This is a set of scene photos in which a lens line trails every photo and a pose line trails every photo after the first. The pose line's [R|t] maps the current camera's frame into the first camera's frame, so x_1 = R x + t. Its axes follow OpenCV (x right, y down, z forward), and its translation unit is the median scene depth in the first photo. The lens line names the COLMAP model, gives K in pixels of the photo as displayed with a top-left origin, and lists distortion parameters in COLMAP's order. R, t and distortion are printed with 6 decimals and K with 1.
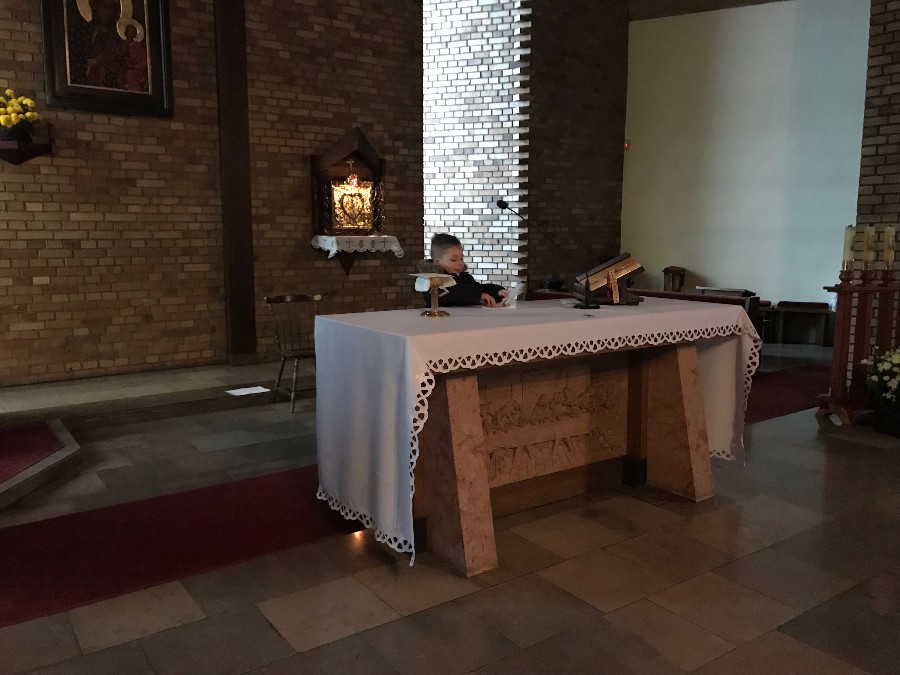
lens RADIAL K [[736.1, 0, 448.4], [0, 736.1, 326.6], [0, 0, 1]] dist [0.019737, -0.004365]
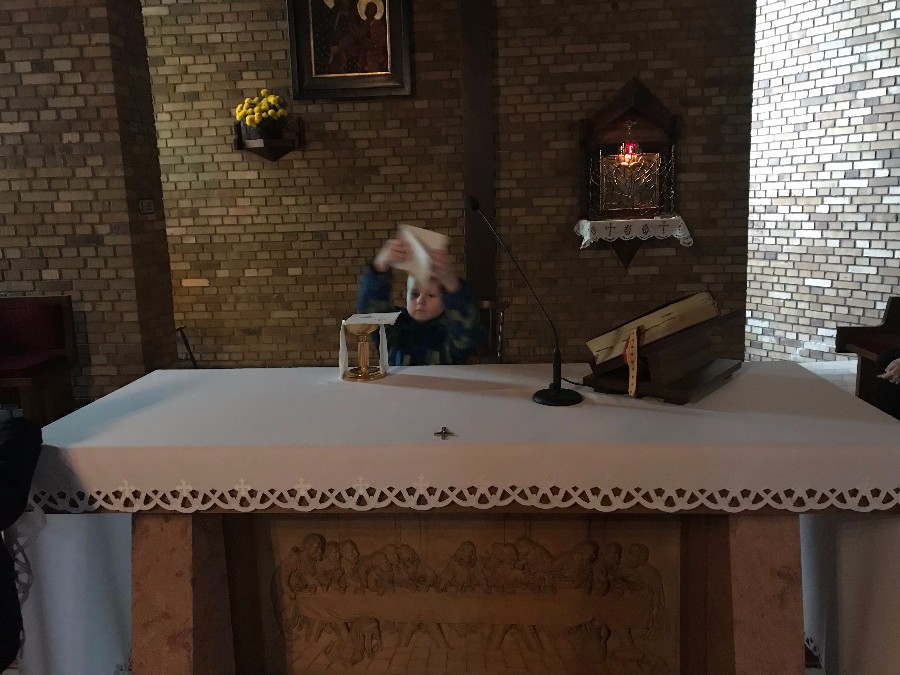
lens RADIAL K [[736.1, 0, 448.4], [0, 736.1, 326.6], [0, 0, 1]] dist [0.019737, -0.004365]
pose [[0.776374, 0.079863, -0.625193, 0.250779], [-0.046966, 0.996512, 0.068973, -0.061109], [0.628521, -0.024186, 0.777417, 0.300237]]
